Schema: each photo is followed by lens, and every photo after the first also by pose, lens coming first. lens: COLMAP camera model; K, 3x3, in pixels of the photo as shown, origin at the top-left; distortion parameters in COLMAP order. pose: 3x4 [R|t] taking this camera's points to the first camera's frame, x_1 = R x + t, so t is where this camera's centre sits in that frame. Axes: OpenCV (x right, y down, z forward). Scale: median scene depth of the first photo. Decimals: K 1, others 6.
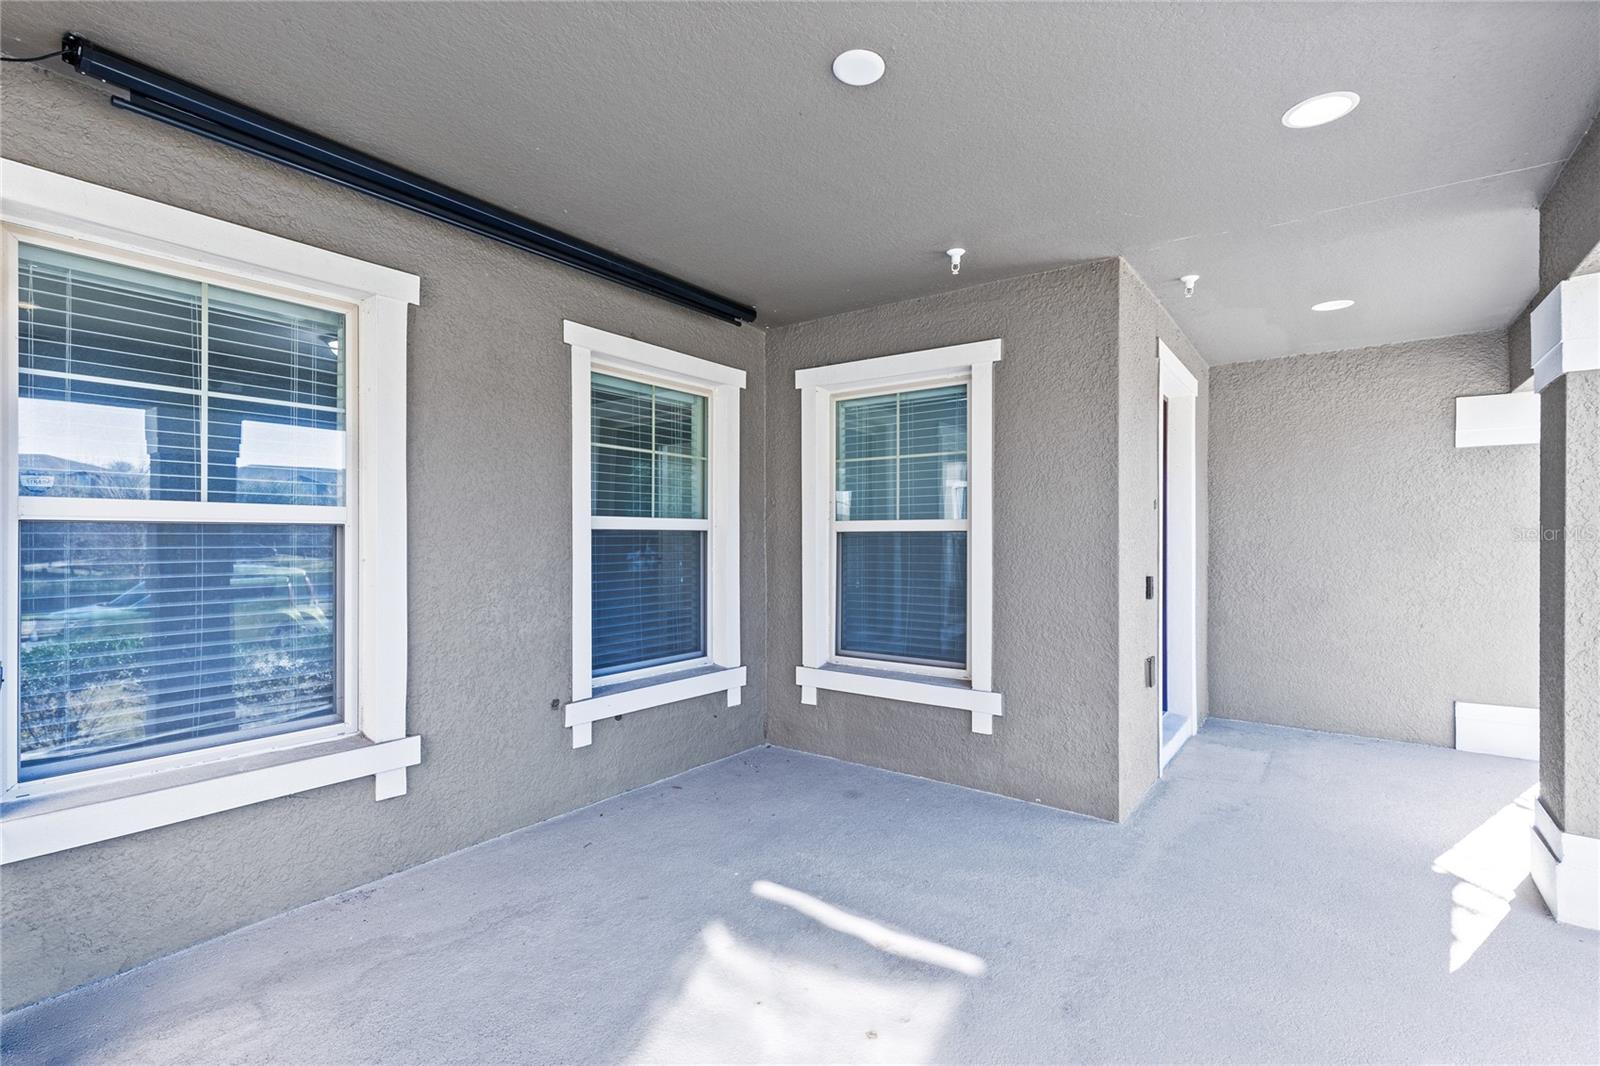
lens RADIAL K [[723.8, 0, 805.5], [0, 723.8, 537.8], [0, 0, 1]] dist [0.011253, -0.002865]
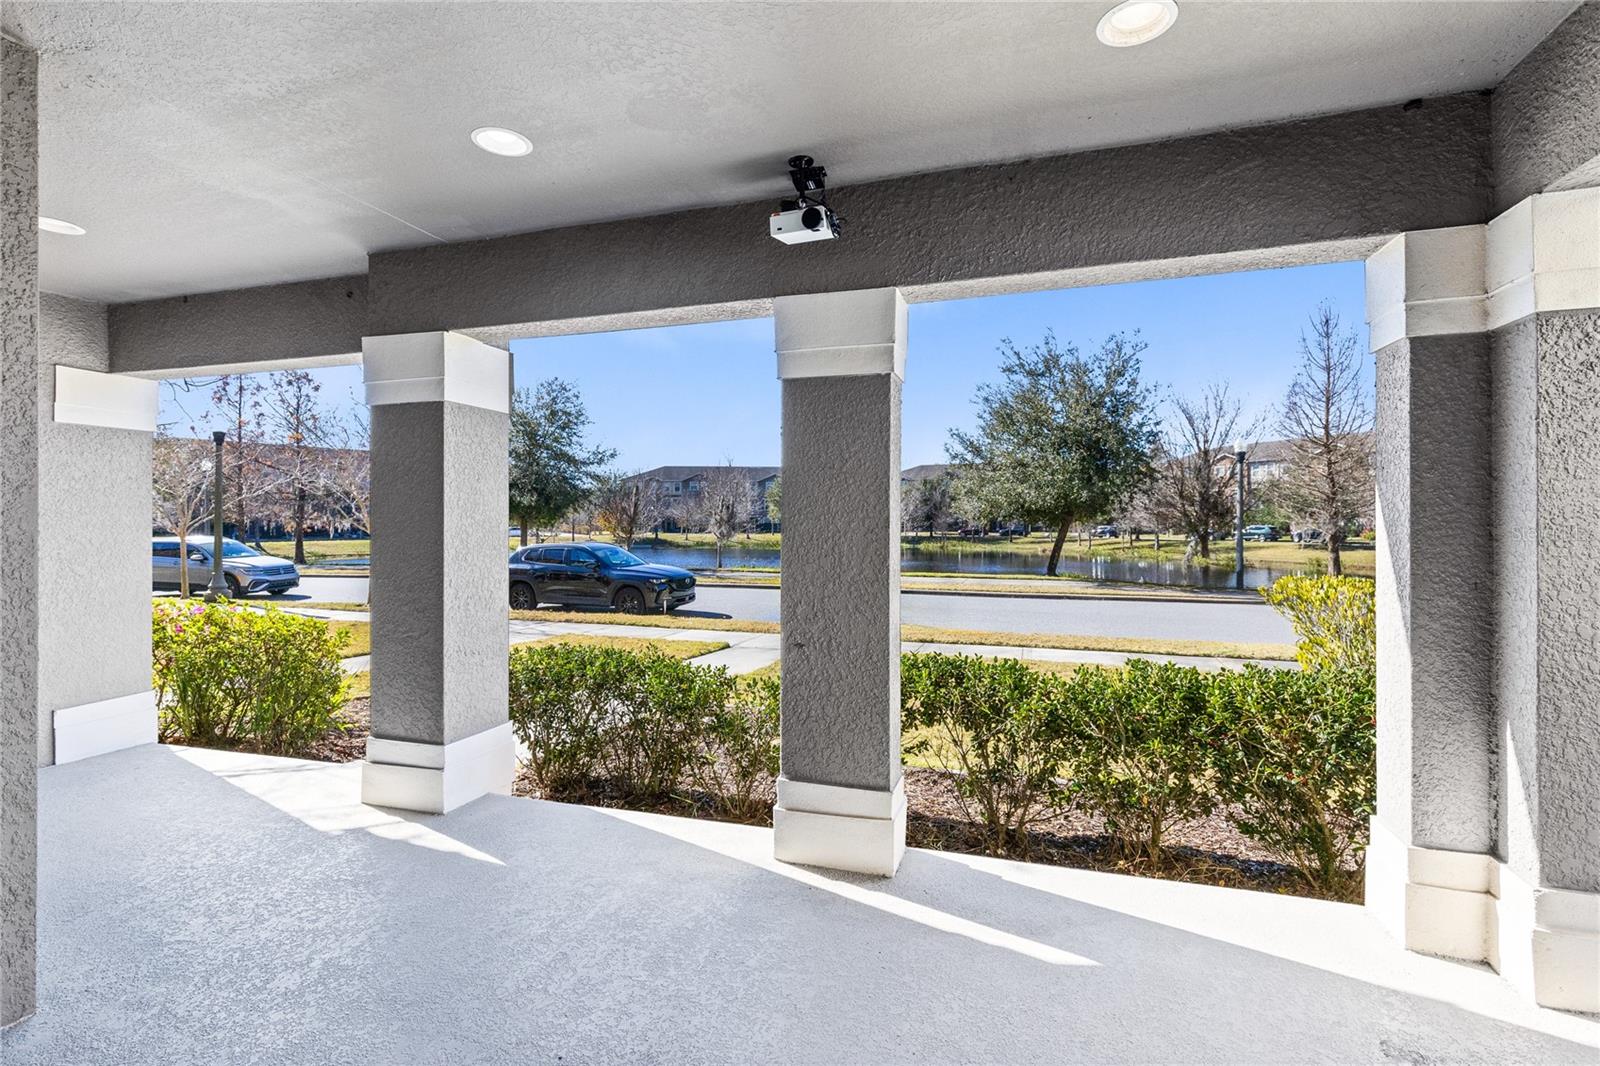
lens RADIAL K [[723.8, 0, 807.4], [0, 723.8, 524.0], [0, 0, 1]] dist [0.011253, -0.002865]
pose [[-0.317836, -0.000575, 0.948146, -0.236278], [-0.001289, 0.999999, 0.000174, -0.001684], [-0.948145, -0.001167, -0.317836, 0.431008]]
